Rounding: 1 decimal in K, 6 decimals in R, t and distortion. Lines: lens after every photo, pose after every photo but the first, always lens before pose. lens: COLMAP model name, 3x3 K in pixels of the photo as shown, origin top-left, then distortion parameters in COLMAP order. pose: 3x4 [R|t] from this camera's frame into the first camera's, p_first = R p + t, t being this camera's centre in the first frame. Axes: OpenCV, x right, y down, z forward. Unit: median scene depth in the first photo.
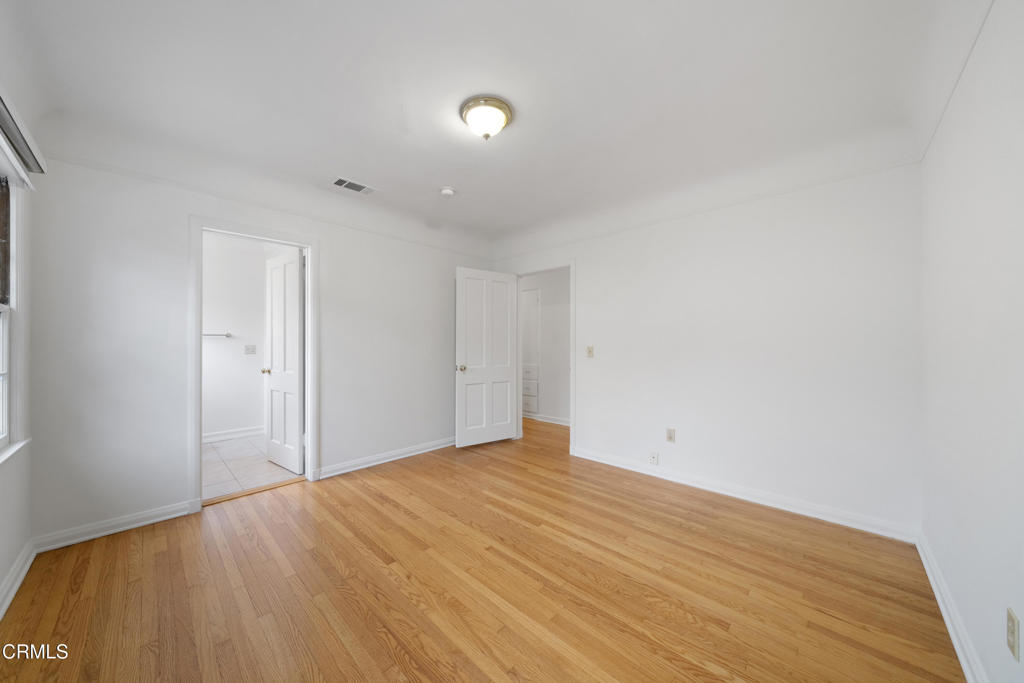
lens RADIAL K [[350.4, 0, 506.1], [0, 350.4, 340.2], [0, 0, 1]] dist [-0.001935, 0.000060]
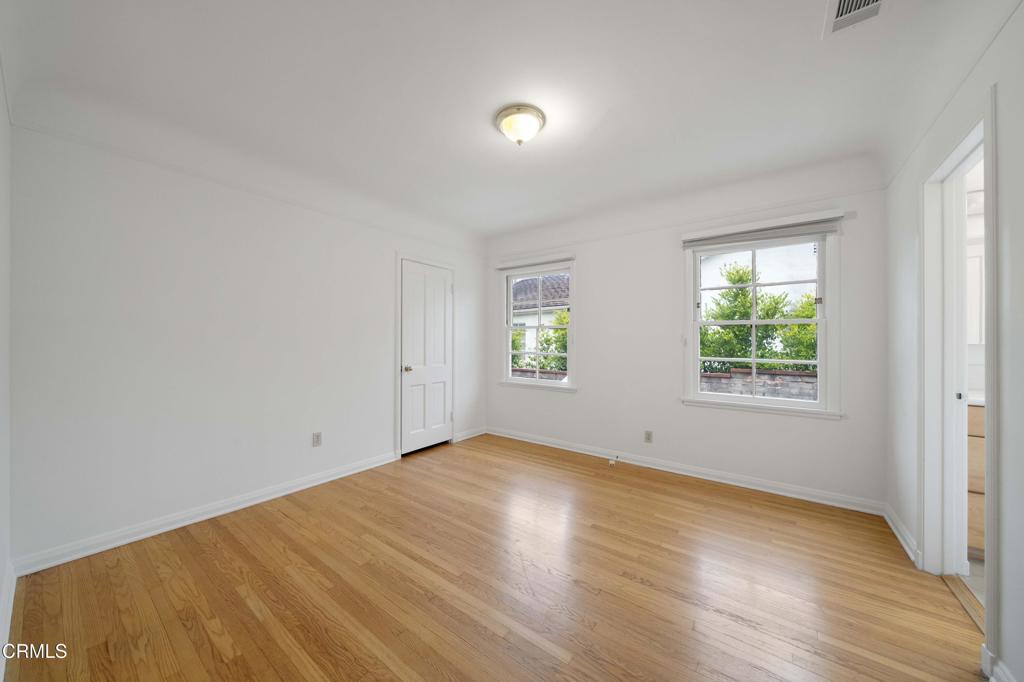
lens RADIAL K [[350.4, 0, 506.1], [0, 350.4, 339.7], [0, 0, 1]] dist [-0.001935, 0.000060]
pose [[-0.992565, -0.003937, -0.121650, 0.109639], [-0.000603, 0.999623, -0.027432, 0.031795], [0.121713, -0.027155, -0.992194, 2.086037]]
